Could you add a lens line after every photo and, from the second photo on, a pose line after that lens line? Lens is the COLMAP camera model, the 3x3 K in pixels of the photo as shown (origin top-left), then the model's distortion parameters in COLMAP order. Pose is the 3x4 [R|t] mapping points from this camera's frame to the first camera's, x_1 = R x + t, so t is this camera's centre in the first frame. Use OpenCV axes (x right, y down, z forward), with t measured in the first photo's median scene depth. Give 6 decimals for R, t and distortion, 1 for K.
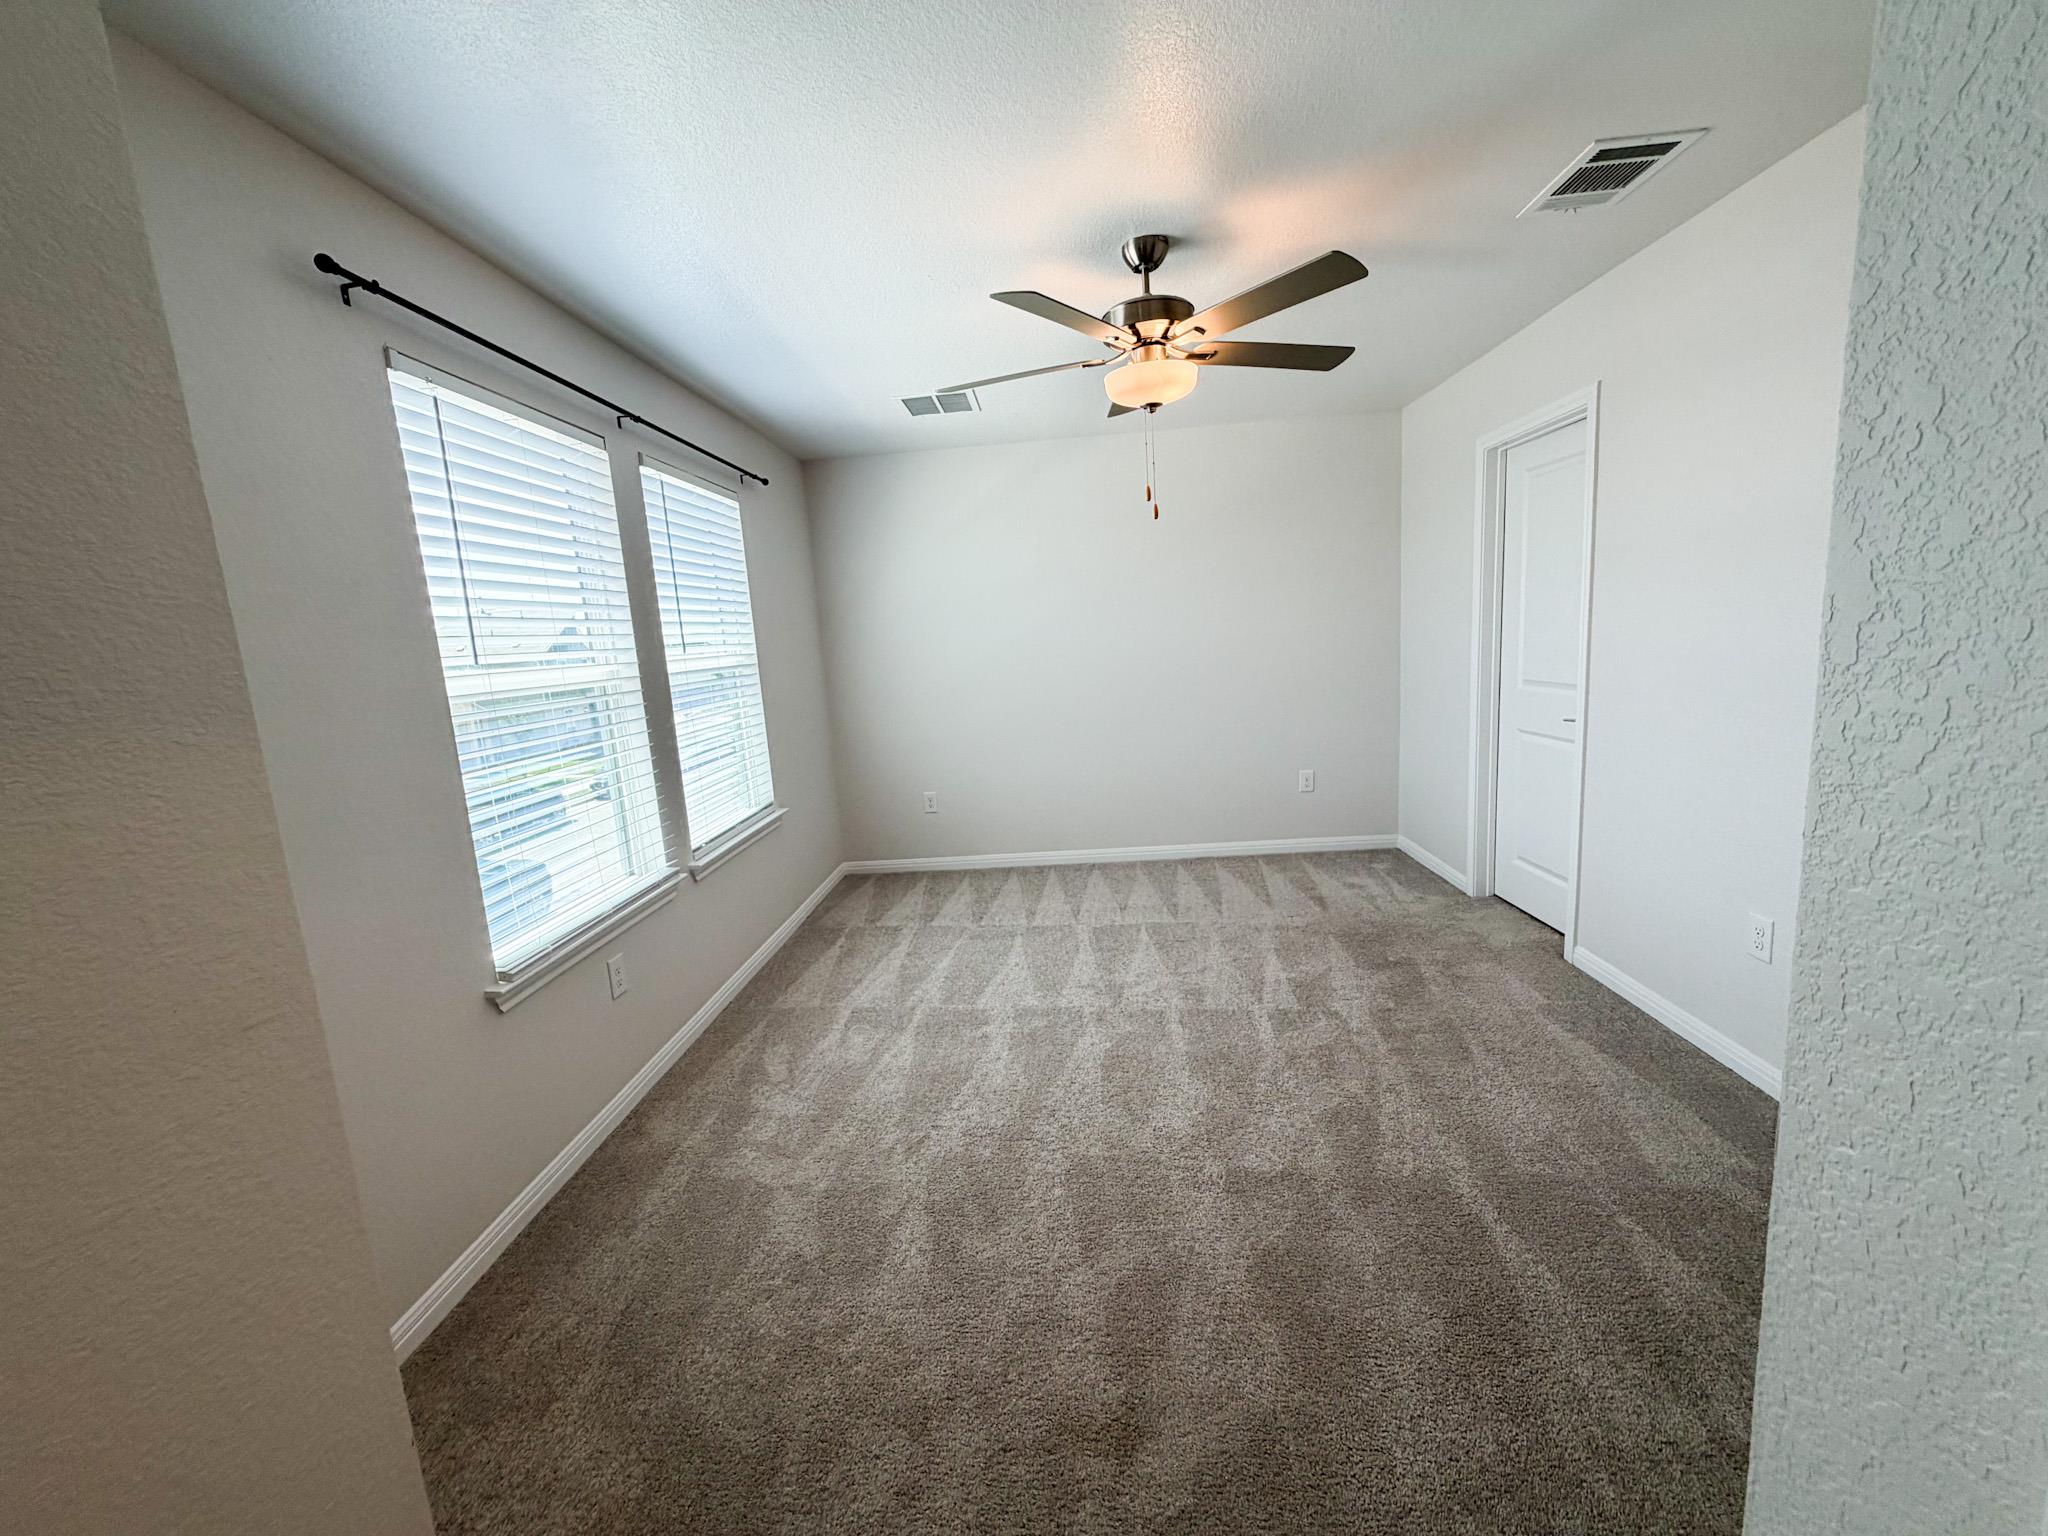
lens RADIAL K [[818.9, 0, 1018.3], [0, 818.9, 767.6], [0, 0, 1]] dist [-0.000492, -0.000305]
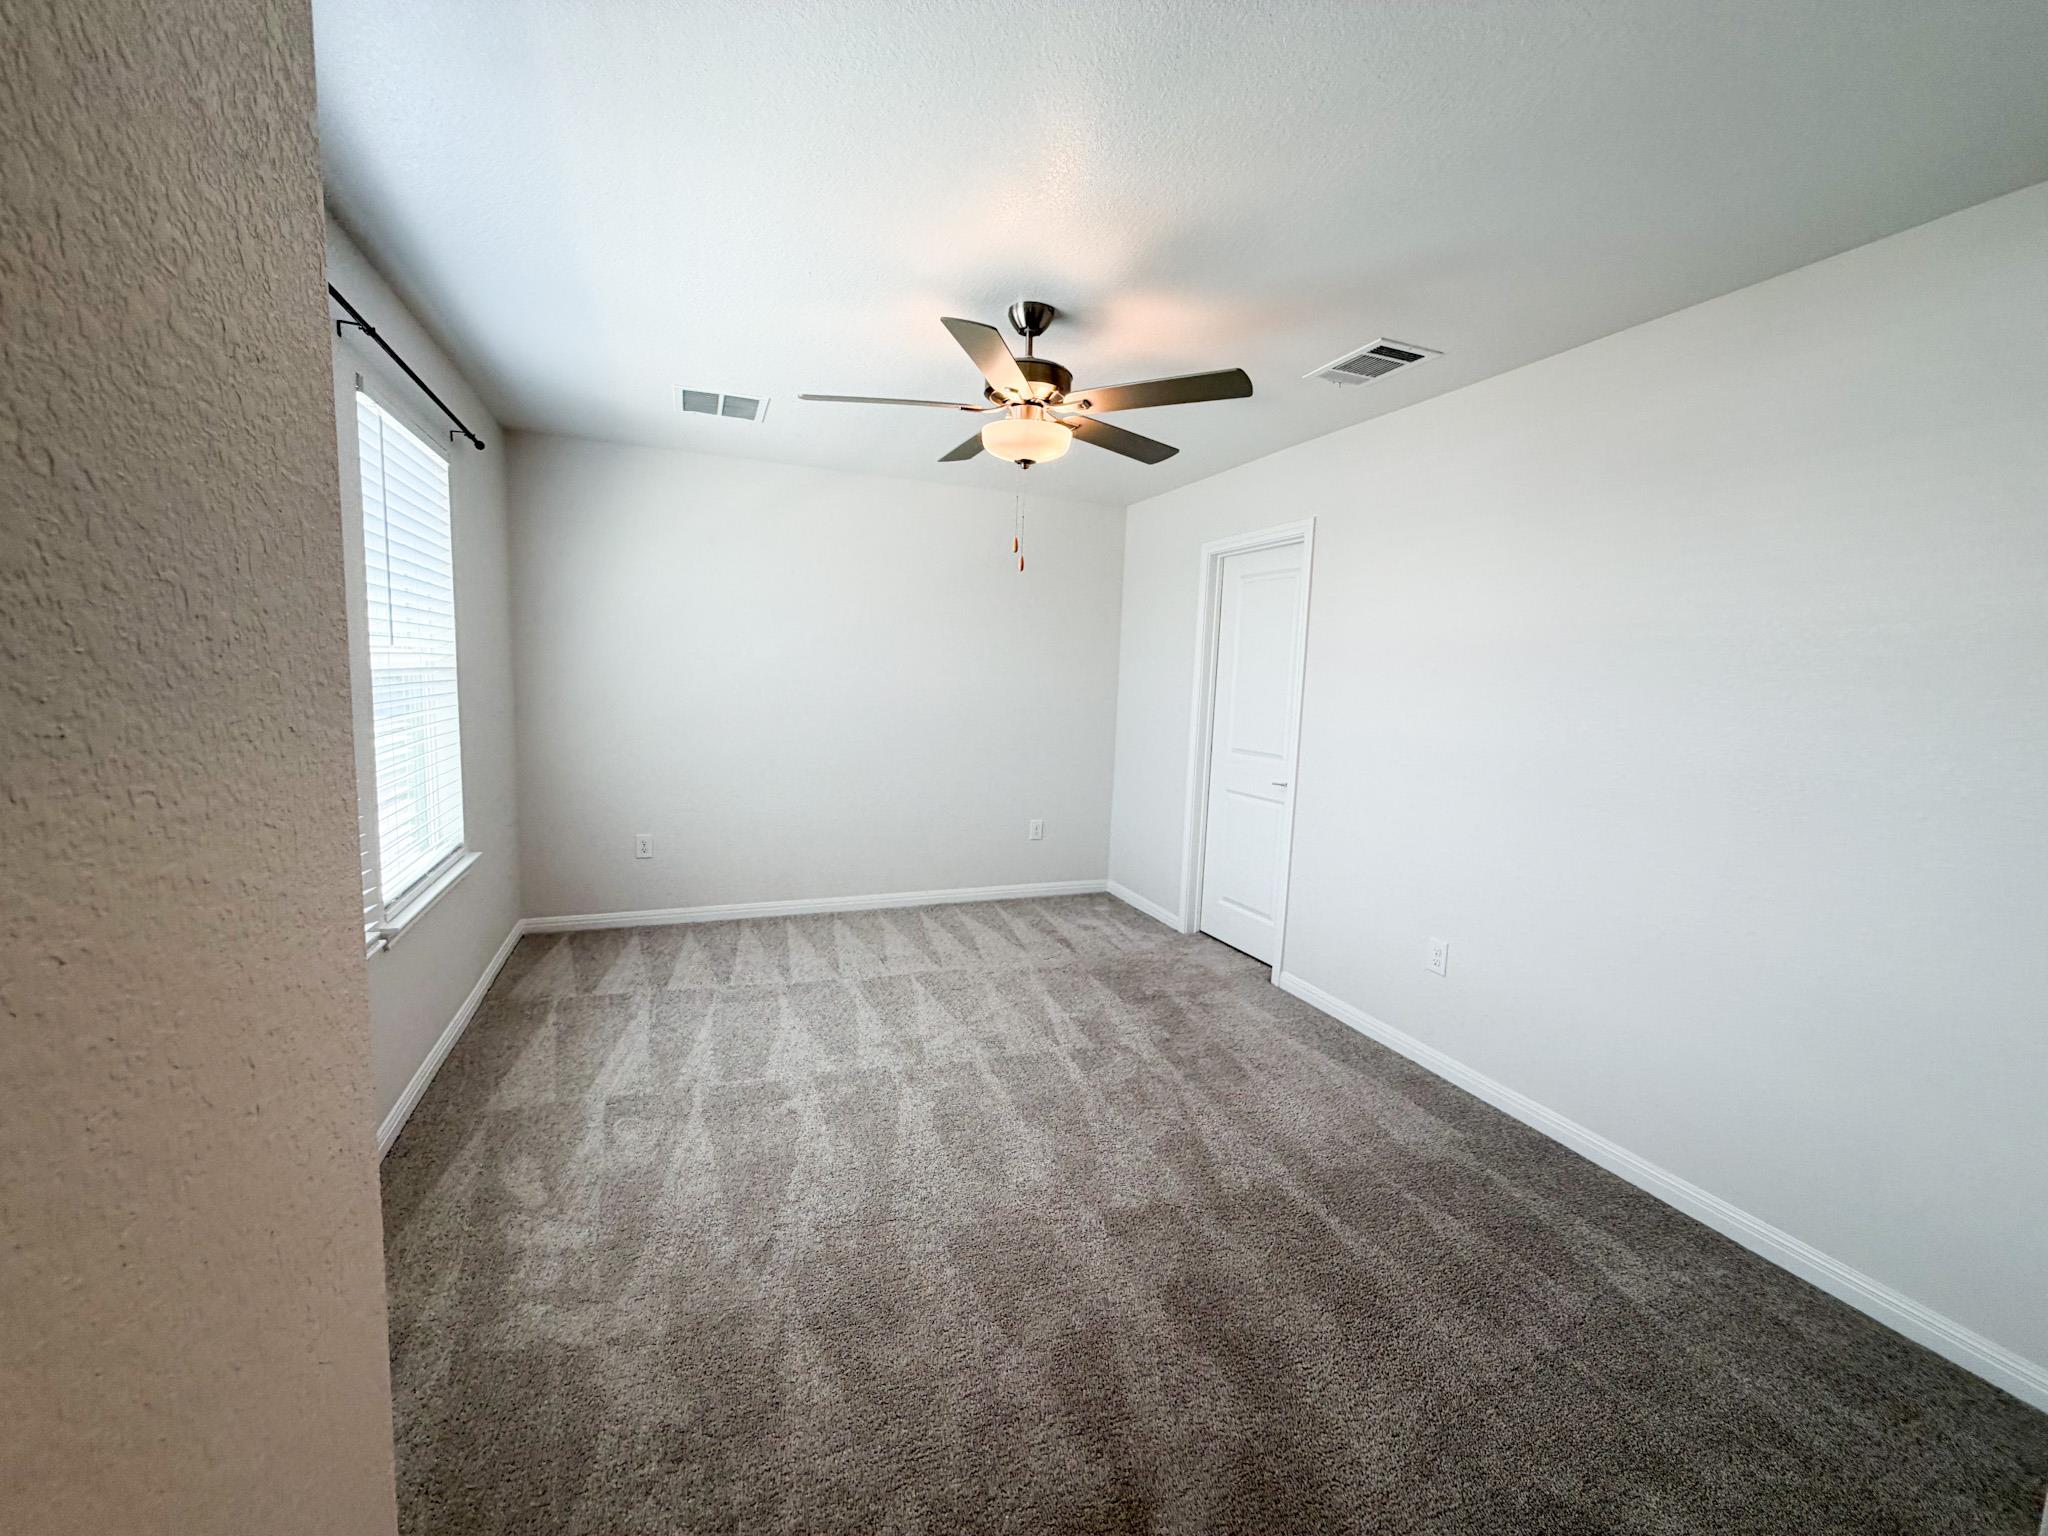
lens RADIAL K [[818.9, 0, 1020.4], [0, 818.9, 767.0], [0, 0, 1]] dist [-0.000492, -0.000305]
pose [[0.899040, 0.052141, 0.434752, -0.247940], [-0.027456, 0.997644, -0.062872, 0.004667], [-0.437006, 0.044587, 0.898353, 0.087879]]
